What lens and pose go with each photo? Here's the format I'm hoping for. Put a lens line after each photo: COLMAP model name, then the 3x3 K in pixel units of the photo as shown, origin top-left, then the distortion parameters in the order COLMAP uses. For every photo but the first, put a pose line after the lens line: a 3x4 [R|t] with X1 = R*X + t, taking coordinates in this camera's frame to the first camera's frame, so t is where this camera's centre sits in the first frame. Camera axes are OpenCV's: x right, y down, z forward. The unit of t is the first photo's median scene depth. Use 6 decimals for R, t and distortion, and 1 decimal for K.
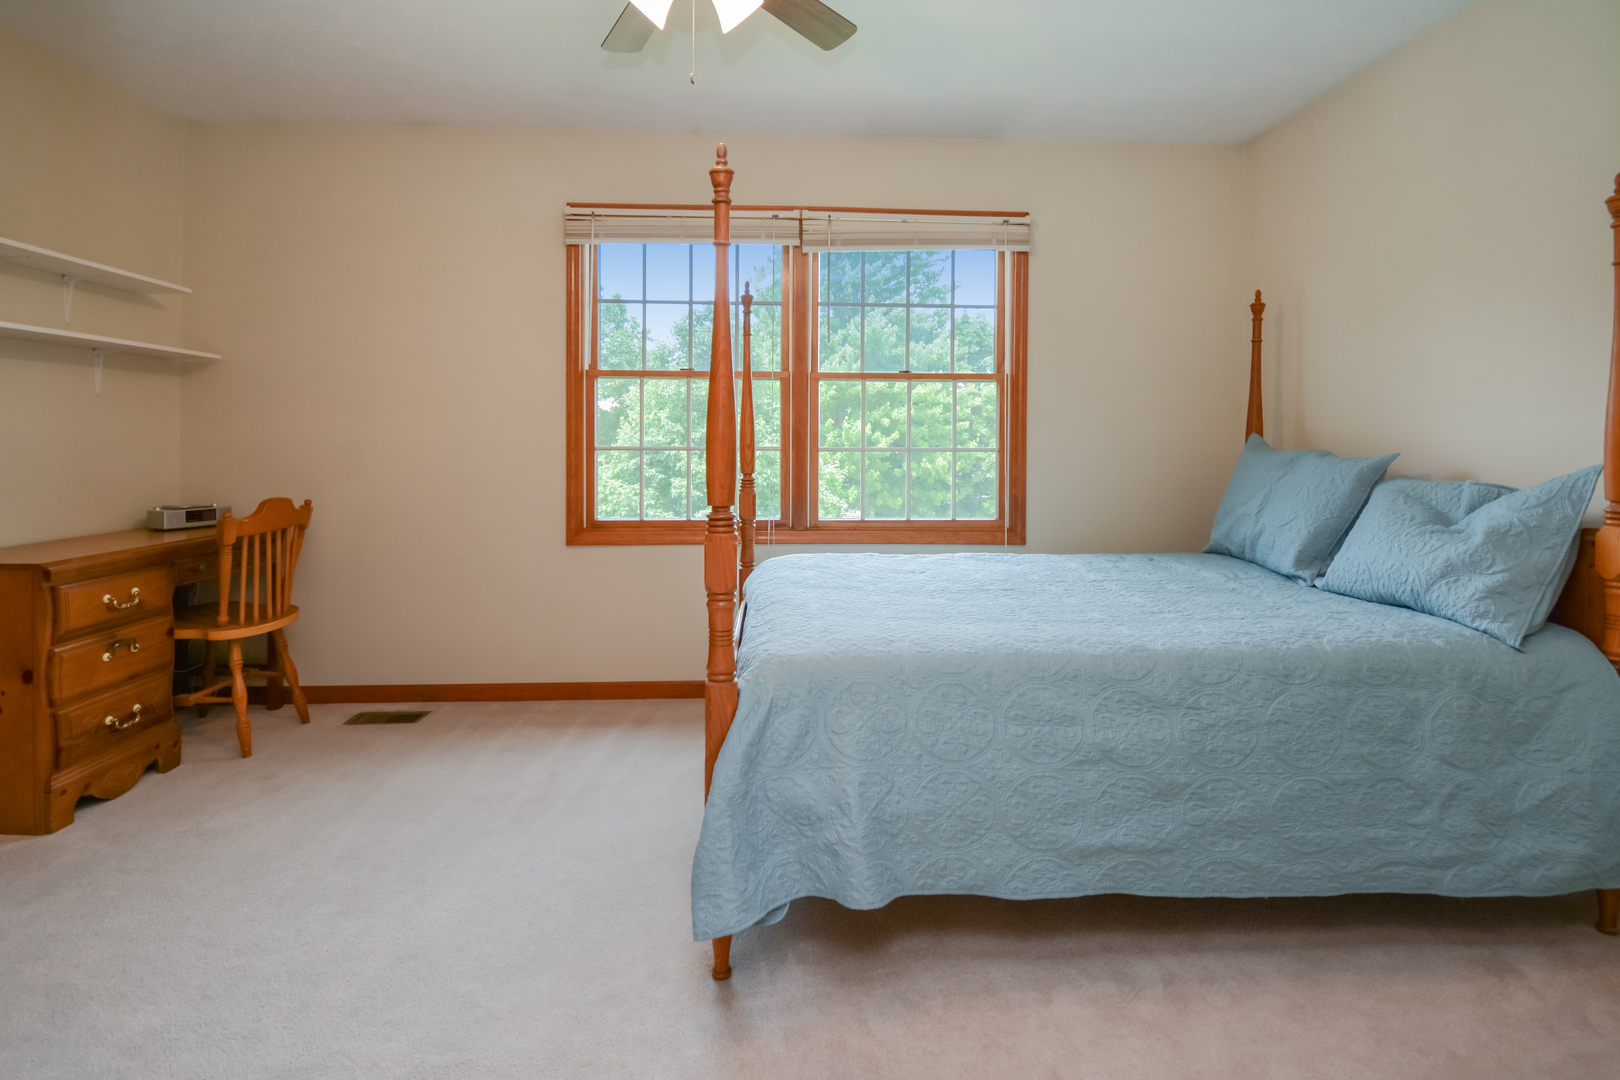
lens RADIAL K [[730.6, 0, 818.2], [0, 730.6, 485.8], [0, 0, 1]] dist [0.044124, -0.024875]
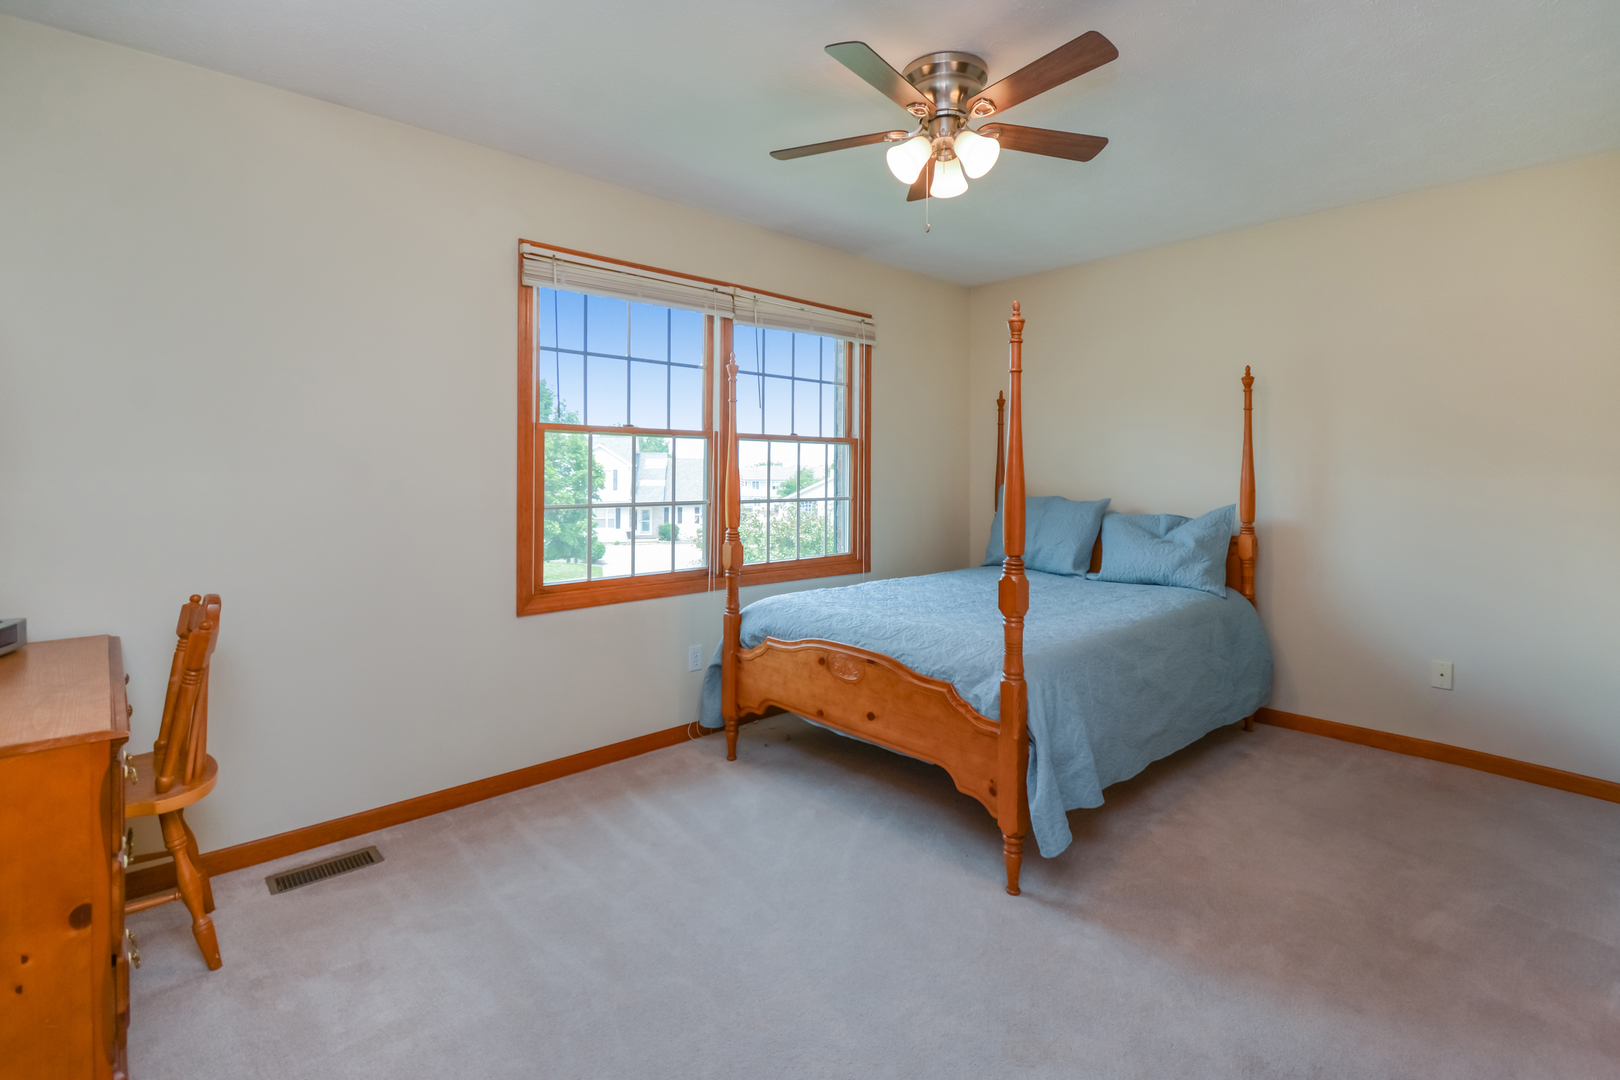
lens RADIAL K [[751.0, 0, 787.7], [0, 751.0, 514.0], [0, 0, 1]] dist [0.076147, -0.027417]
pose [[0.772524, -0.038060, 0.633844, -0.712171], [0.039945, 0.999138, 0.011310, -0.043973], [-0.633728, 0.016582, 0.773379, 0.073622]]
